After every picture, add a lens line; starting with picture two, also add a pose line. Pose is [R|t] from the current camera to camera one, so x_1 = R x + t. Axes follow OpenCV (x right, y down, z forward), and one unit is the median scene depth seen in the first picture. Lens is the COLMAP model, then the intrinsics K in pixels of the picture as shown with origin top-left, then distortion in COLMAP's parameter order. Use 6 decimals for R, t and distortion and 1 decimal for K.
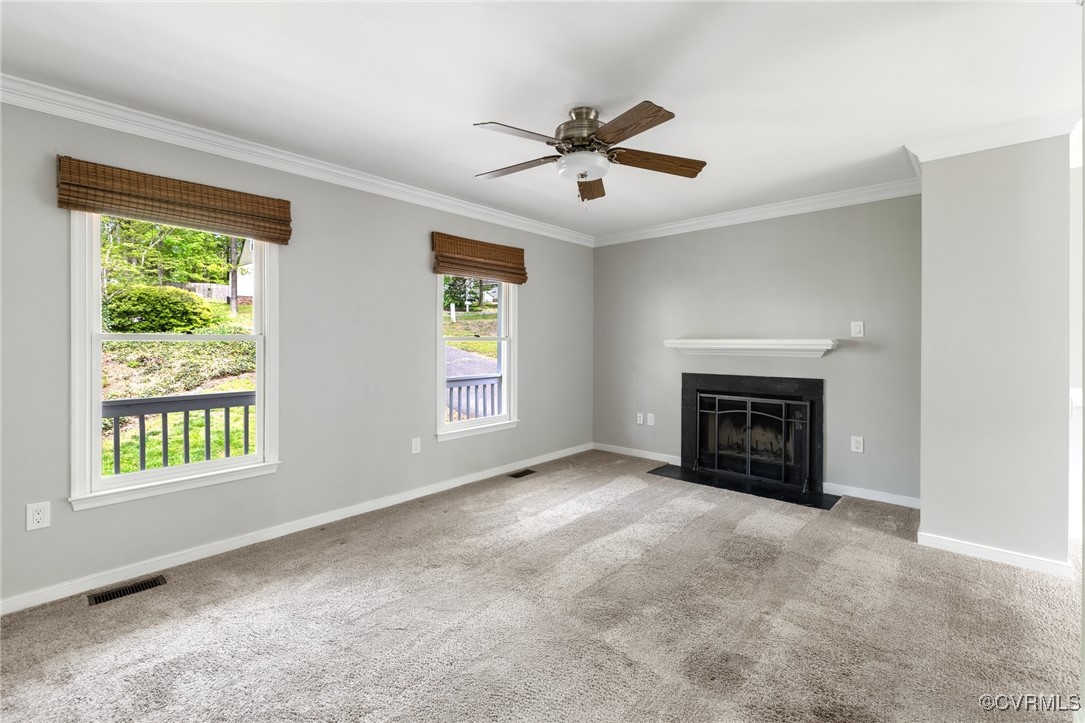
lens RADIAL K [[475.0, 0, 542.6], [0, 475.0, 336.1], [0, 0, 1]] dist [0.000310, 0.000020]
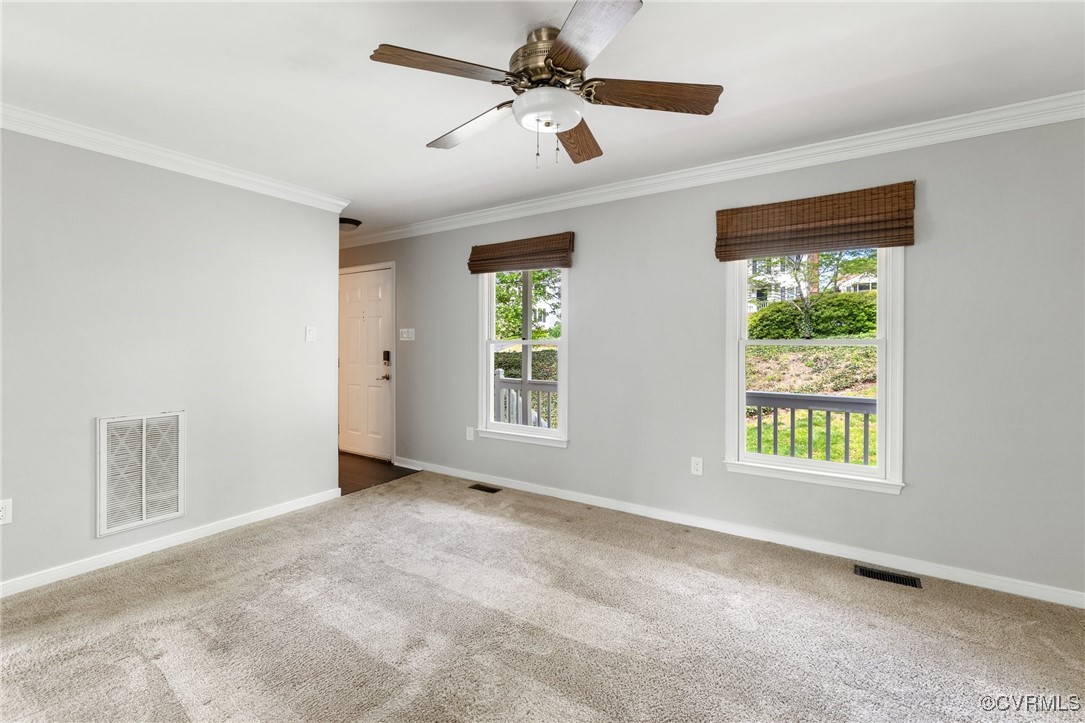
lens RADIAL K [[478.9, 0, 539.9], [0, 478.9, 344.4], [0, 0, 1]] dist [0.000825, 0.000033]
pose [[0.154566, 0.004301, -0.987973, 0.521390], [0.009274, 0.999940, 0.005804, 0.000611], [0.987939, -0.010060, 0.154517, 0.553744]]
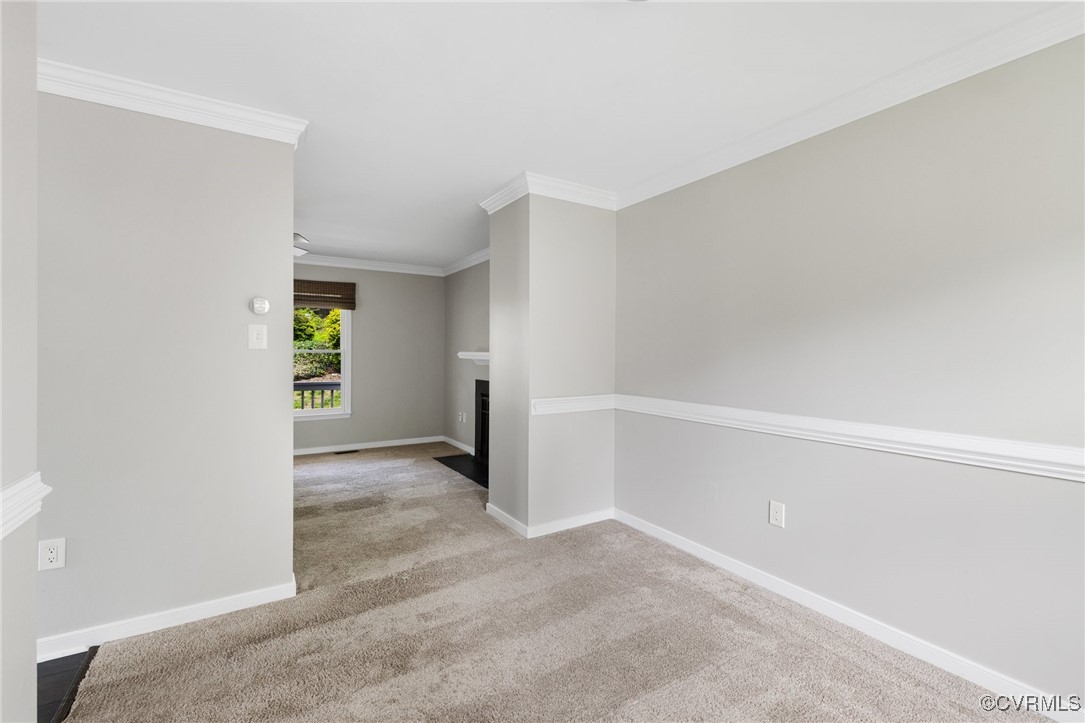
lens RADIAL K [[472.6, 0, 540.3], [0, 472.6, 354.9], [0, 0, 1]] dist [-0.000085, 0.000001]
pose [[0.961247, 0.004516, -0.275652, 0.947101], [-0.000099, 0.999871, 0.016037, -0.006664], [0.275689, -0.015388, 0.961124, -0.140538]]
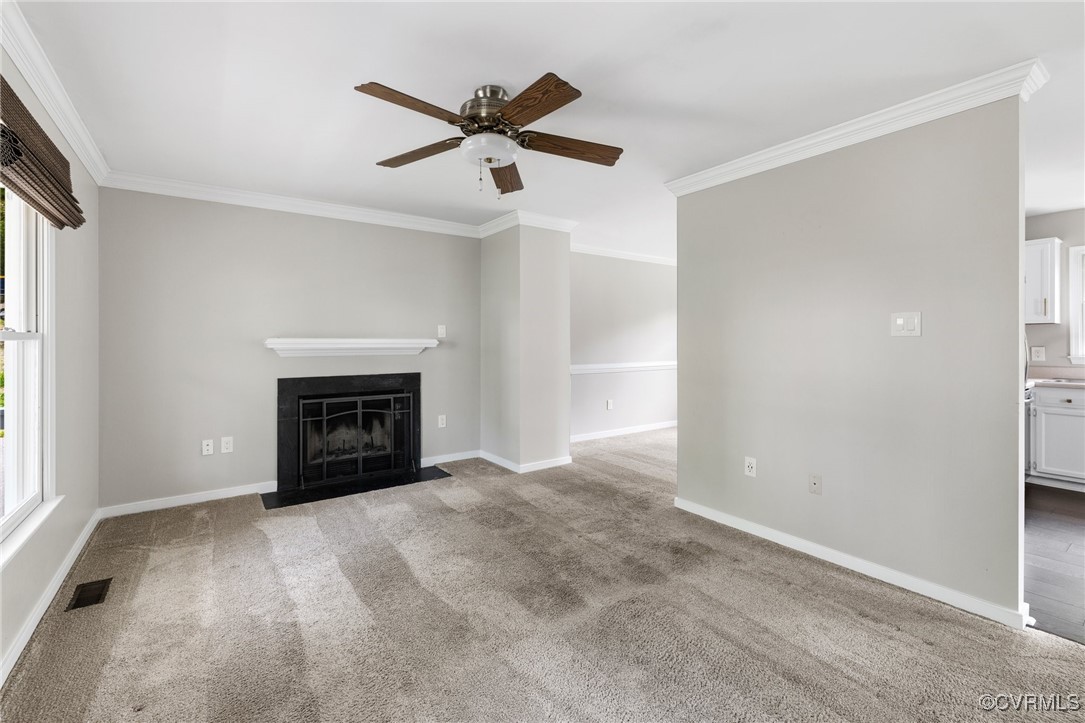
lens RADIAL K [[470.0, 0, 540.8], [0, 470.0, 340.6], [0, 0, 1]] dist [-0.001235, 0.000010]
pose [[0.214464, 0.000679, 0.976732, -0.491452], [-0.009719, 0.999952, 0.001439, 0.006670], [-0.976684, -0.009802, 0.214460, 0.455073]]
